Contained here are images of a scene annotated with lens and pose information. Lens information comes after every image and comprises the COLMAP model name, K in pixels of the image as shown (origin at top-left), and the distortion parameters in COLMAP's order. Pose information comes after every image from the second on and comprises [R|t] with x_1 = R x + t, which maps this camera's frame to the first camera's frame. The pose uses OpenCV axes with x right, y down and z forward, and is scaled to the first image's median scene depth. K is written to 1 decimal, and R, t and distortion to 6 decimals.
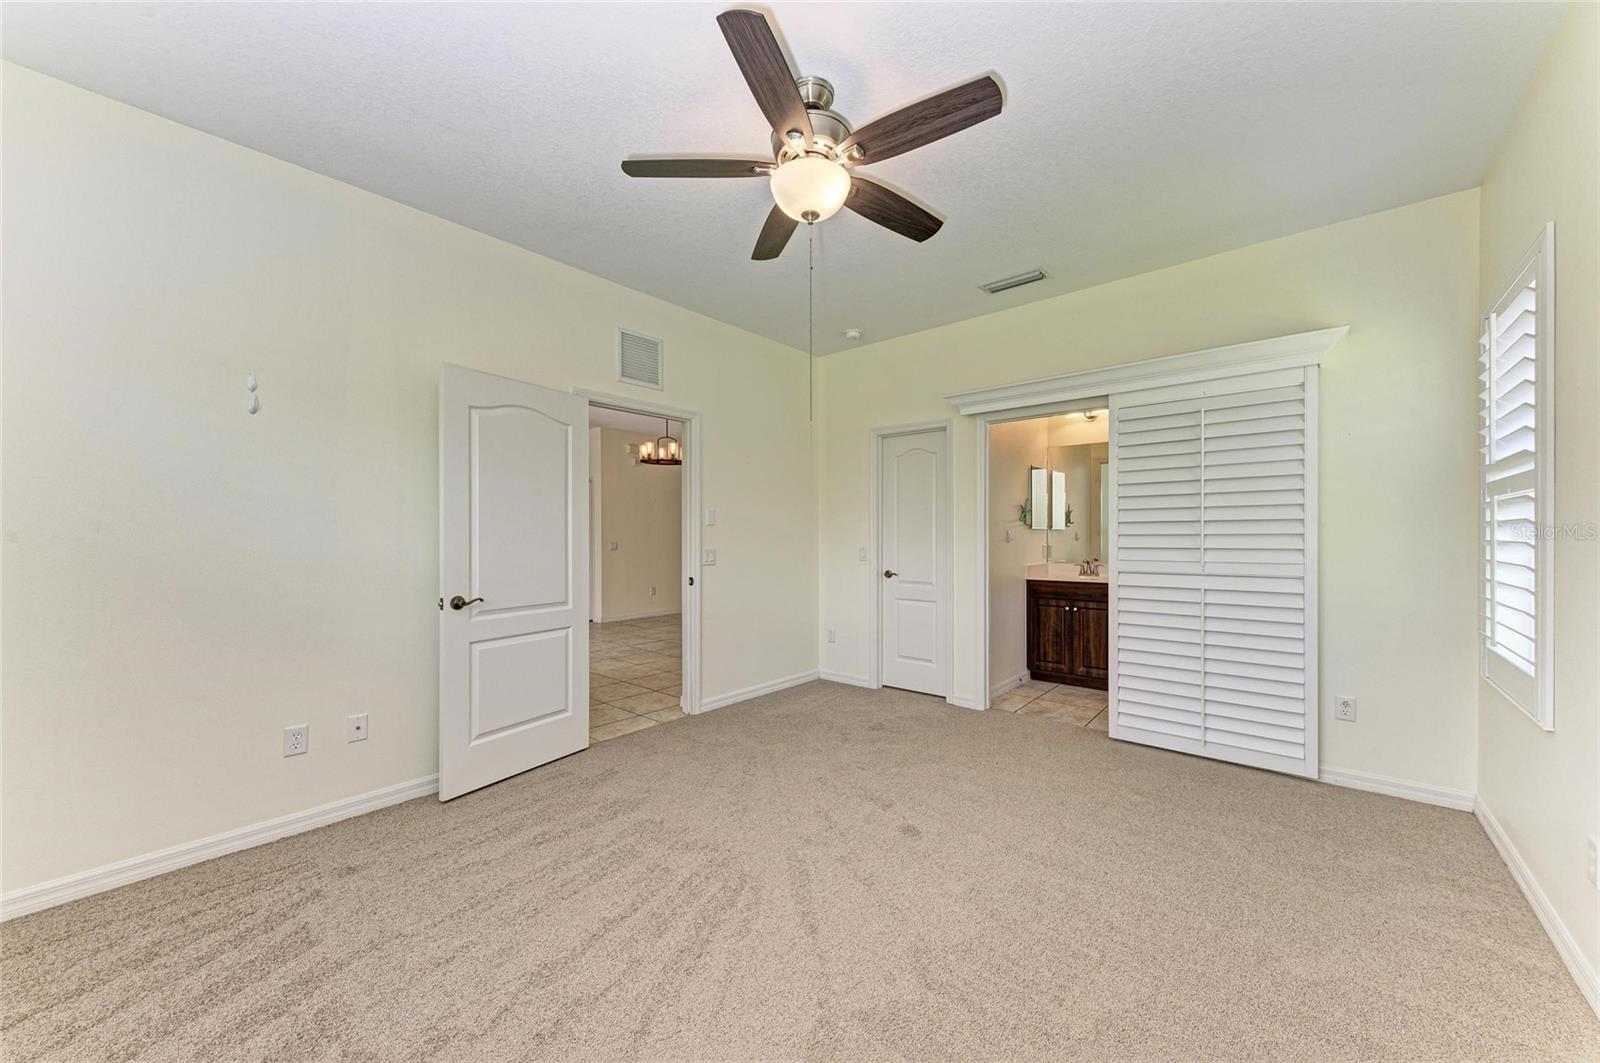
lens RADIAL K [[587.7, 0, 797.5], [0, 587.7, 535.7], [0, 0, 1]] dist [0.001438, 0.000065]
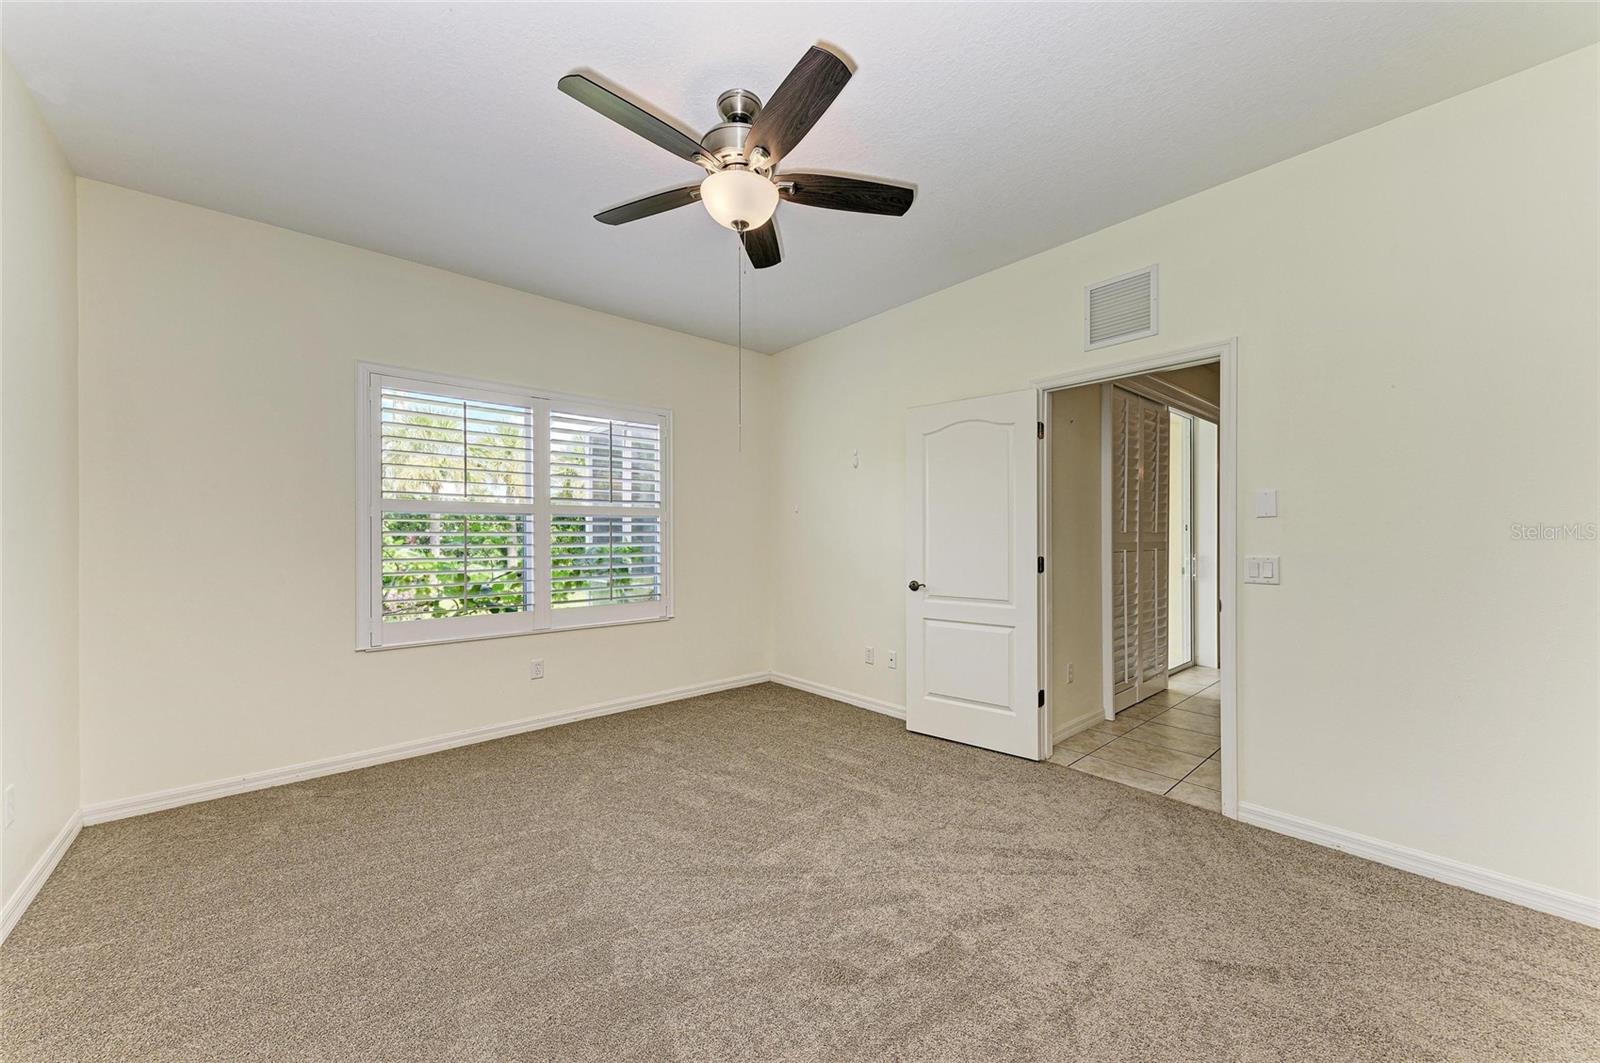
lens RADIAL K [[587.7, 0, 804.0], [0, 587.7, 533.2], [0, 0, 1]] dist [0.001438, 0.000065]
pose [[-0.148169, -0.003387, -0.988956, 0.685181], [0.002457, 0.999990, -0.003793, 0.000220], [0.988959, -0.002991, -0.148159, 0.845424]]
